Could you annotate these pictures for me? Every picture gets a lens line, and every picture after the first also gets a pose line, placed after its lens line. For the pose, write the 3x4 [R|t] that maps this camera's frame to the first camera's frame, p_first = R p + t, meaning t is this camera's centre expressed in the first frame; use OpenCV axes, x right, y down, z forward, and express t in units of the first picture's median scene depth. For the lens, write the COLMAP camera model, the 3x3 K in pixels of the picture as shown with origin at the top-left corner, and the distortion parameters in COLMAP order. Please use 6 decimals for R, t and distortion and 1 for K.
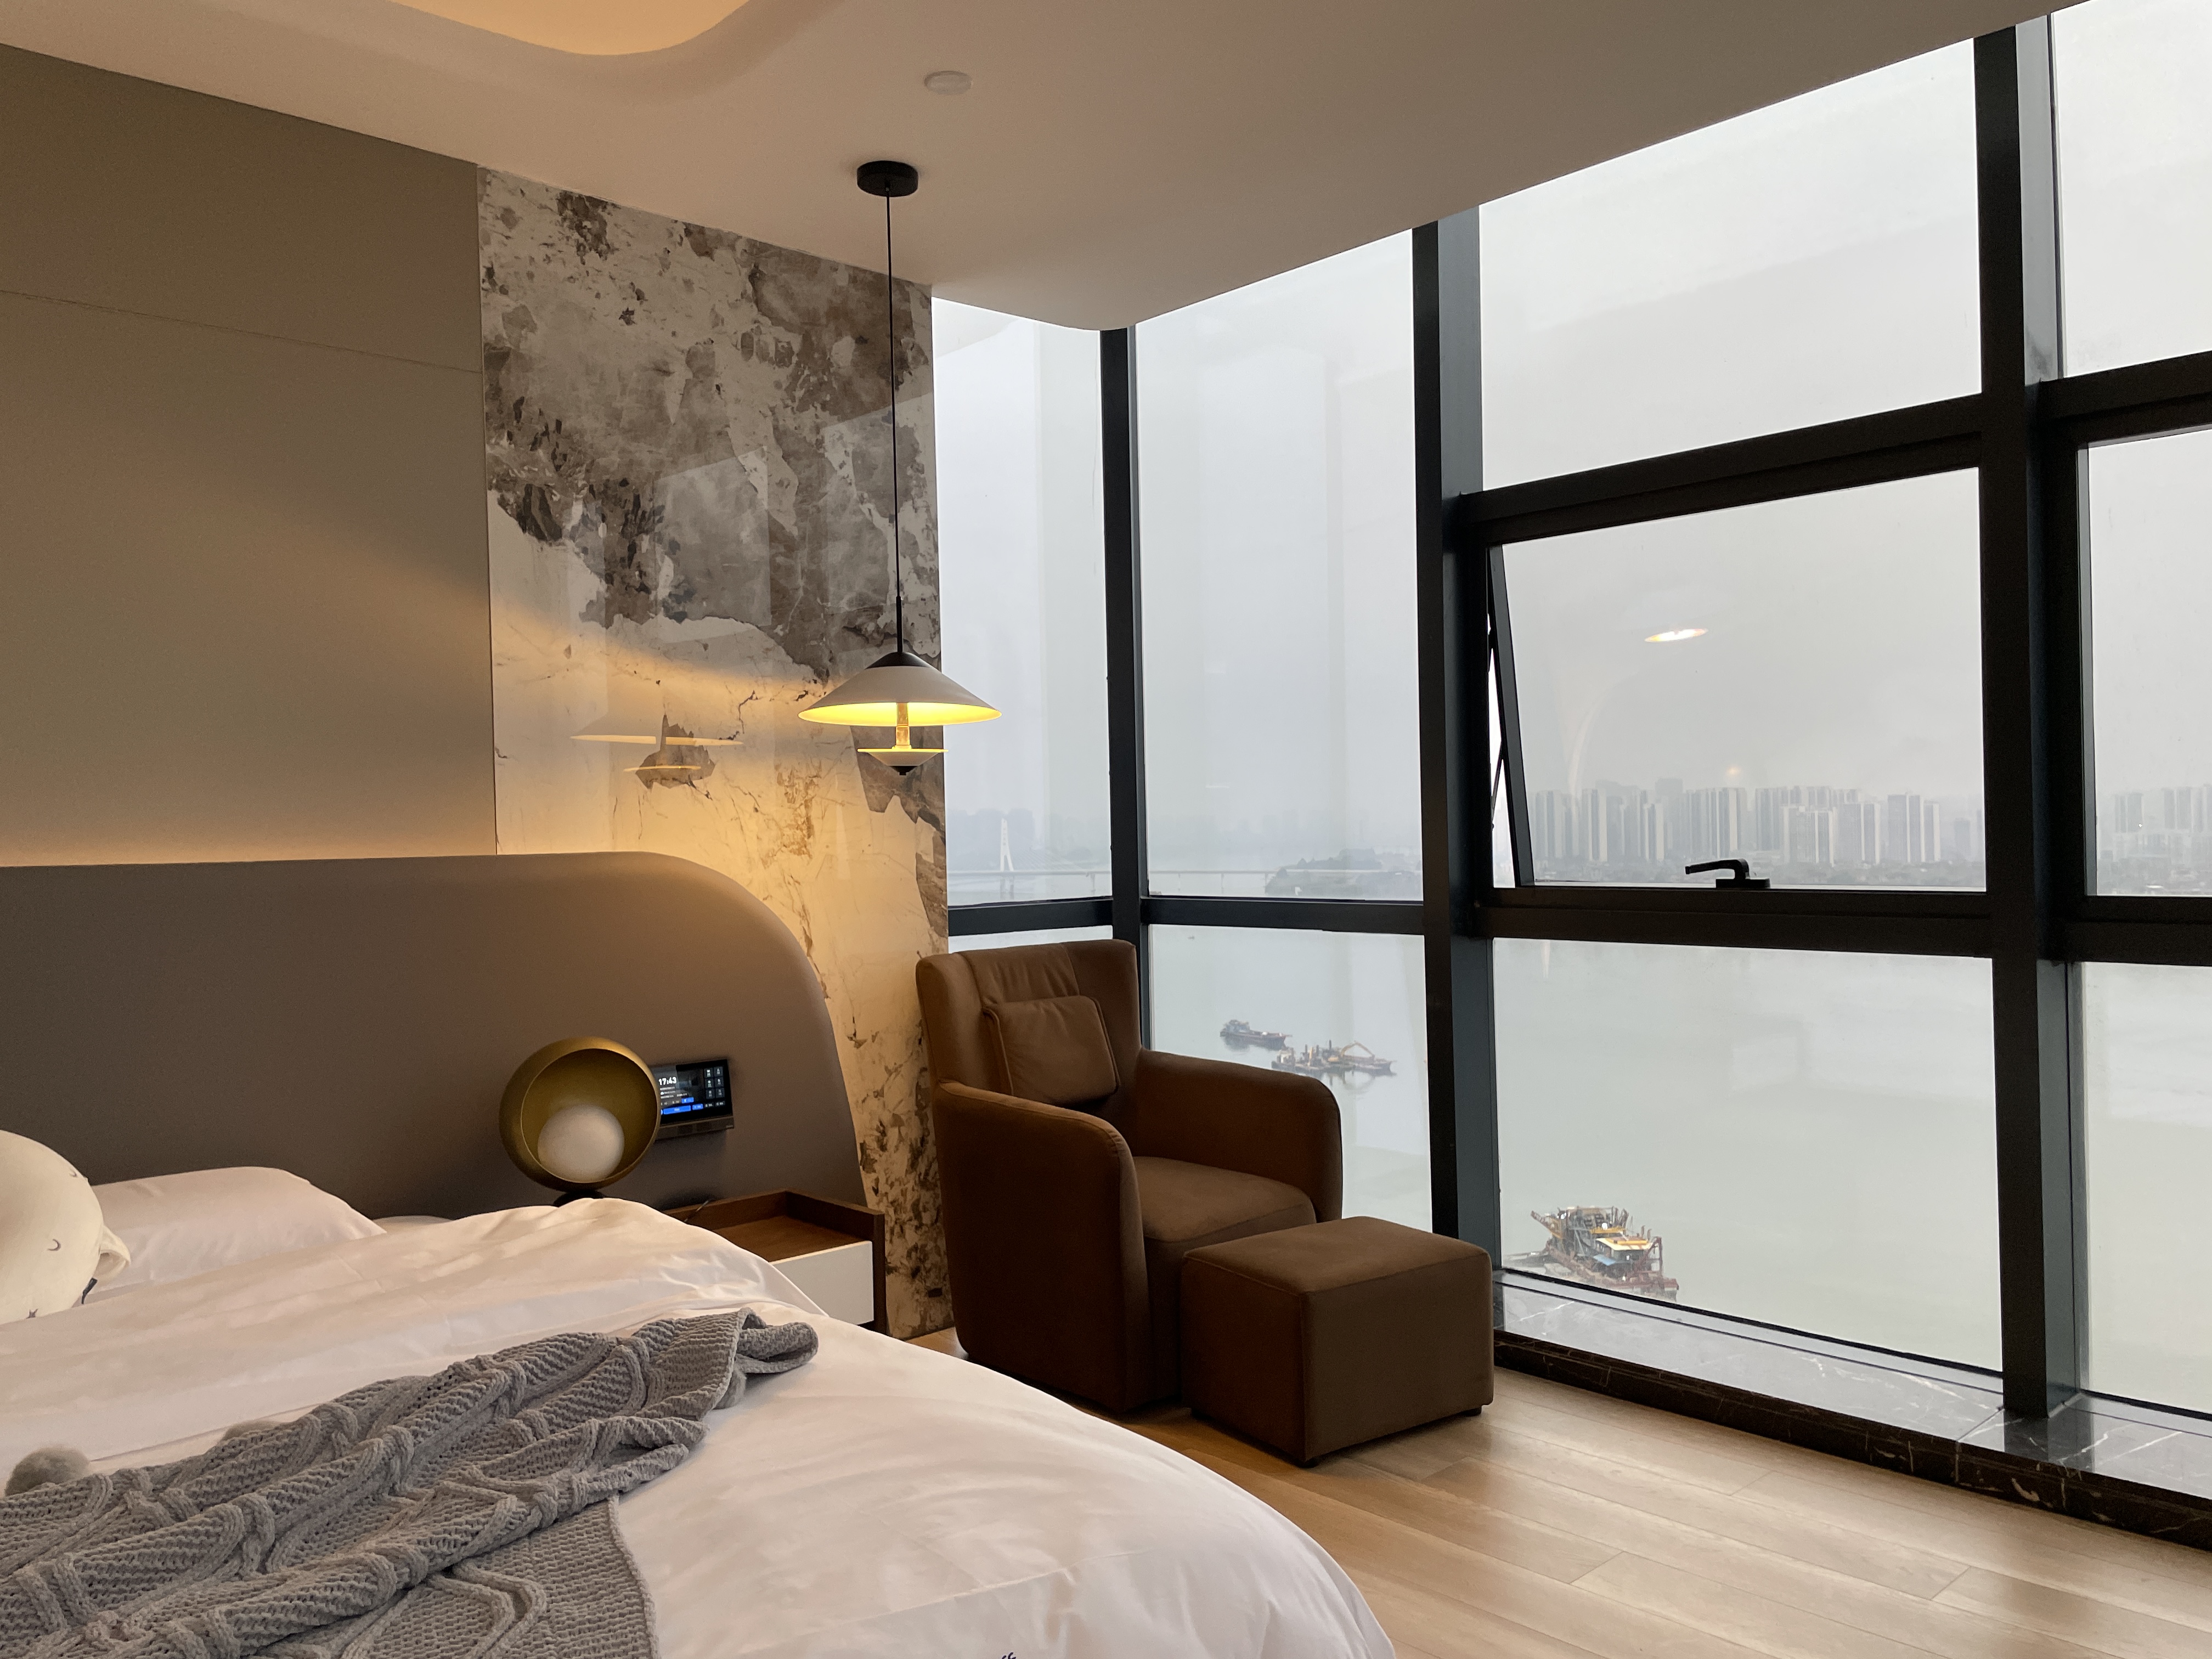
lens RADIAL K [[1666.0, 0, 1110.7], [0, 1666.0, 829.6], [0, 0, 1]] dist [0.090820, -0.120990]
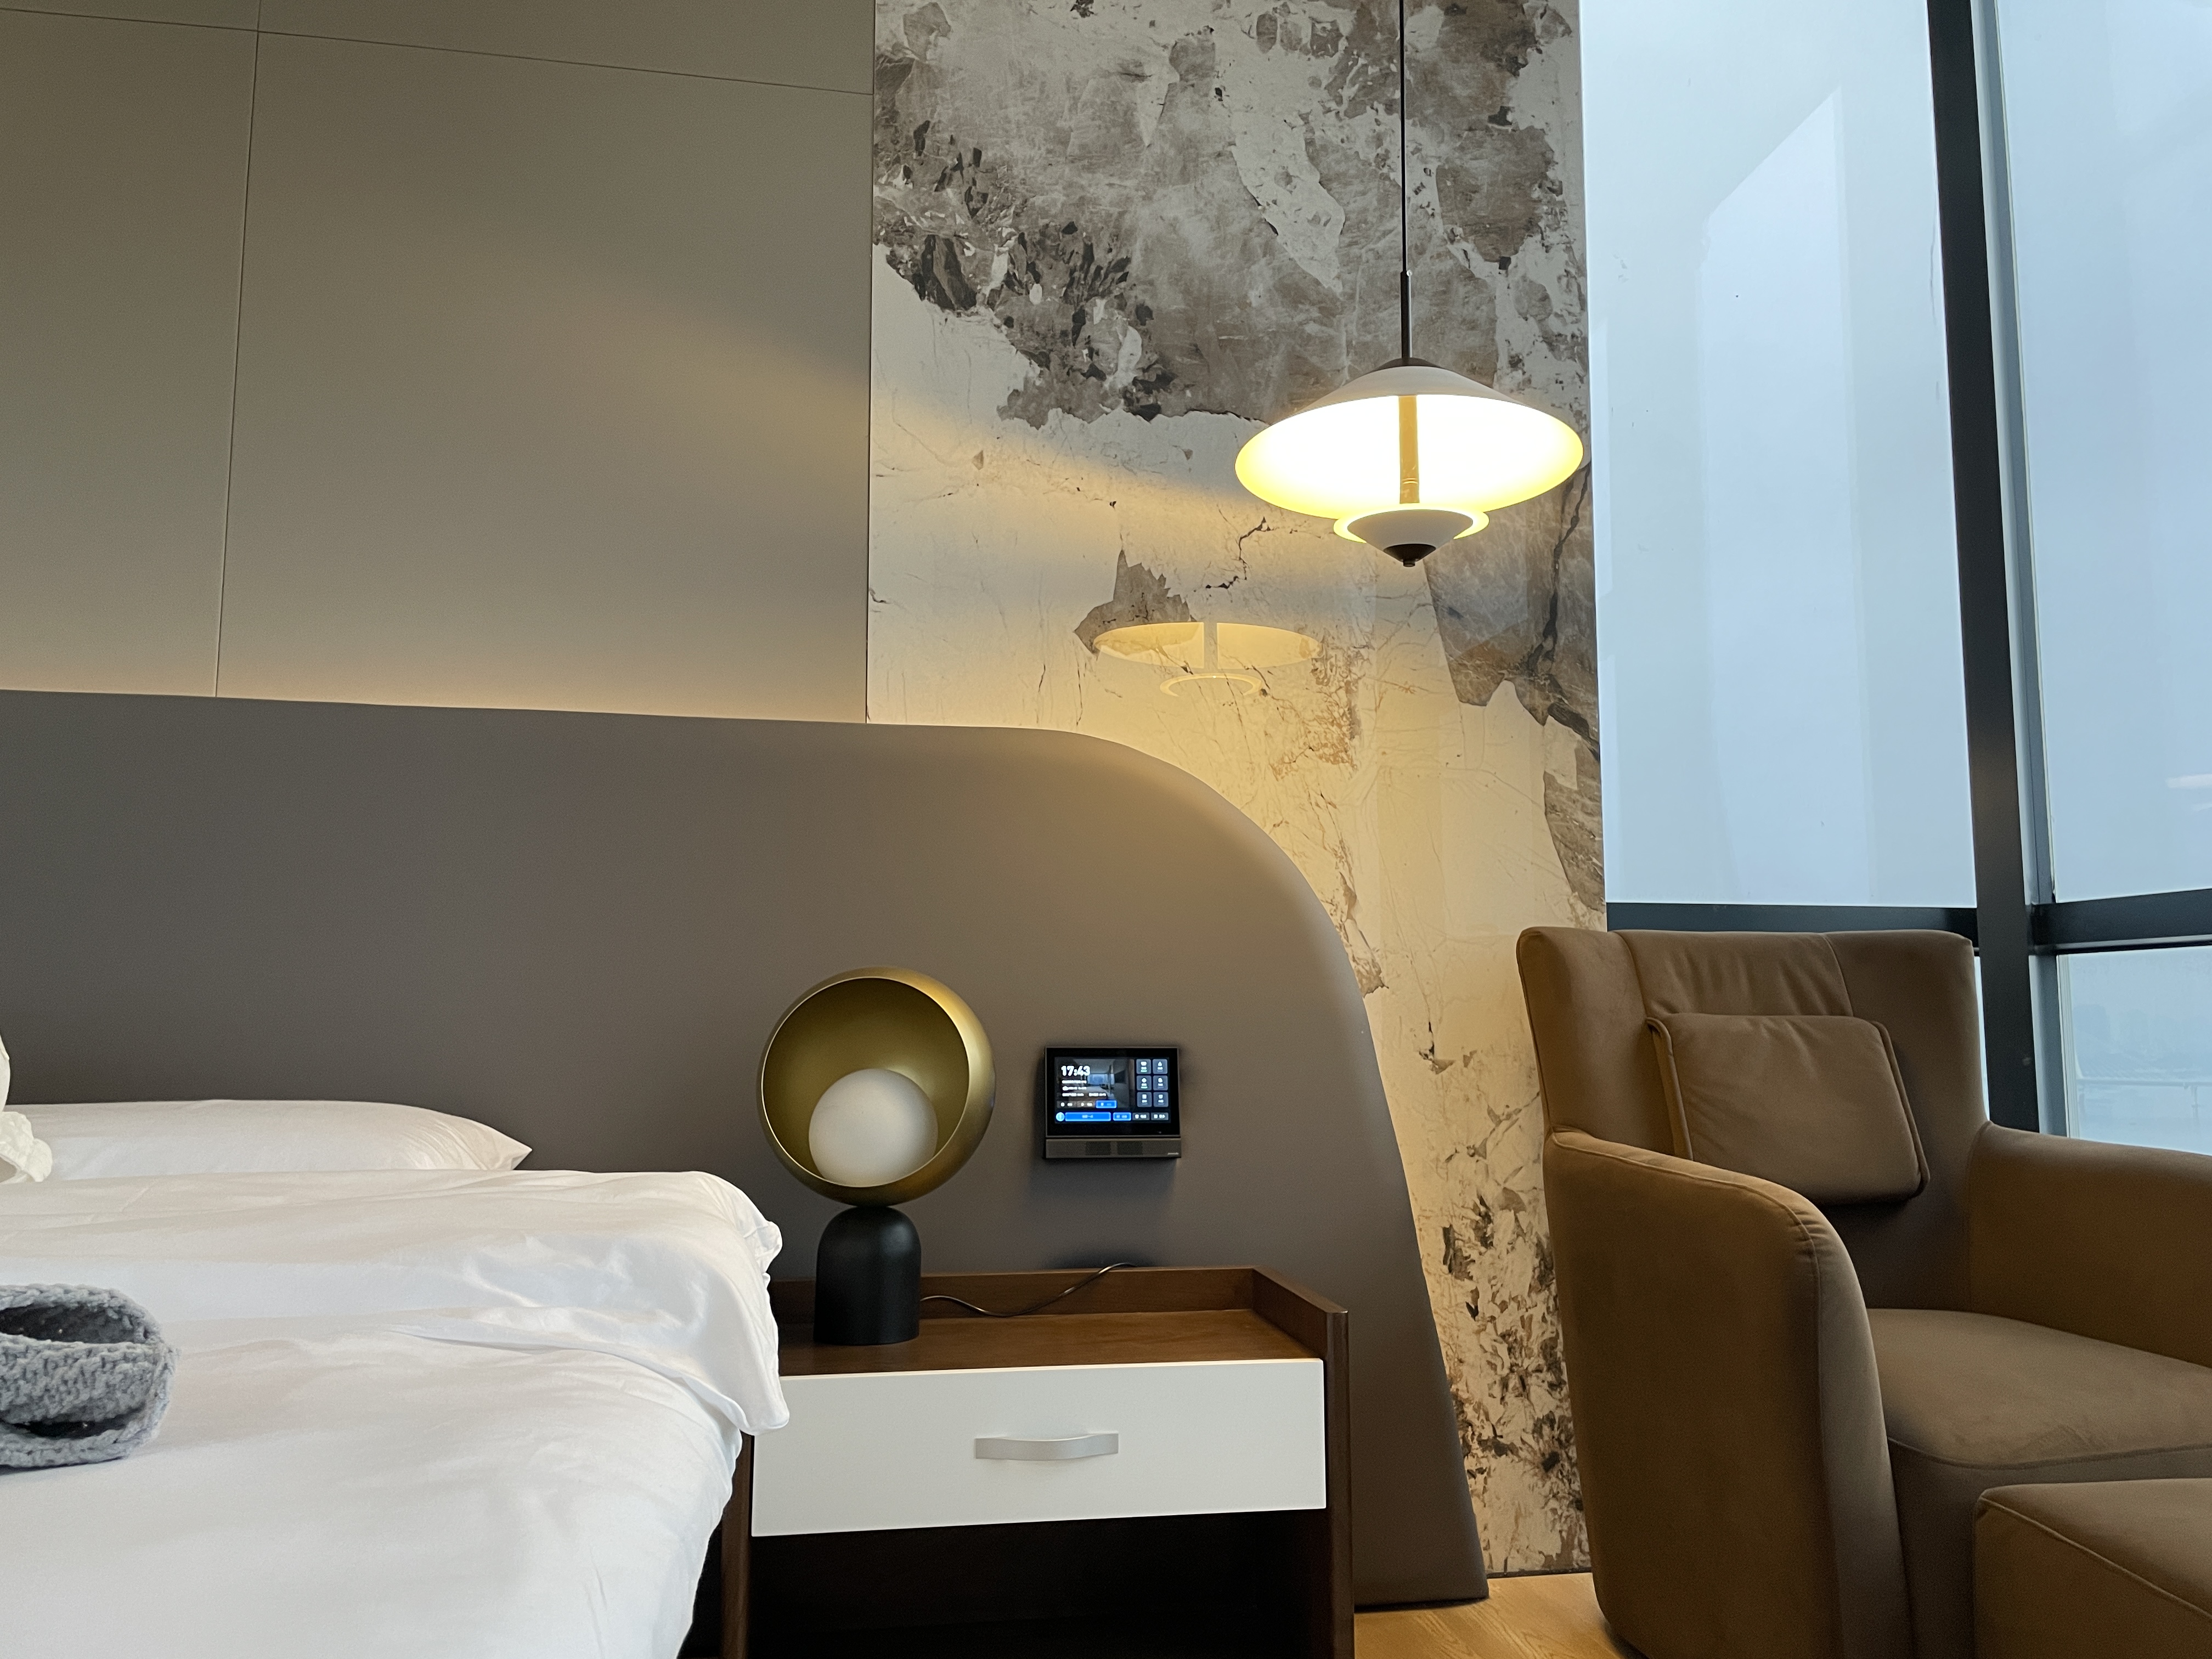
lens RADIAL K [[1666.0, 0, 1102.1], [0, 1666.0, 830.5], [0, 0, 1]] dist [0.090820, -0.120990]
pose [[0.837640, -0.038247, -0.544883, 0.097704], [-0.022093, 0.994357, -0.103761, 0.117951], [0.545776, 0.098953, 0.832068, 0.433252]]
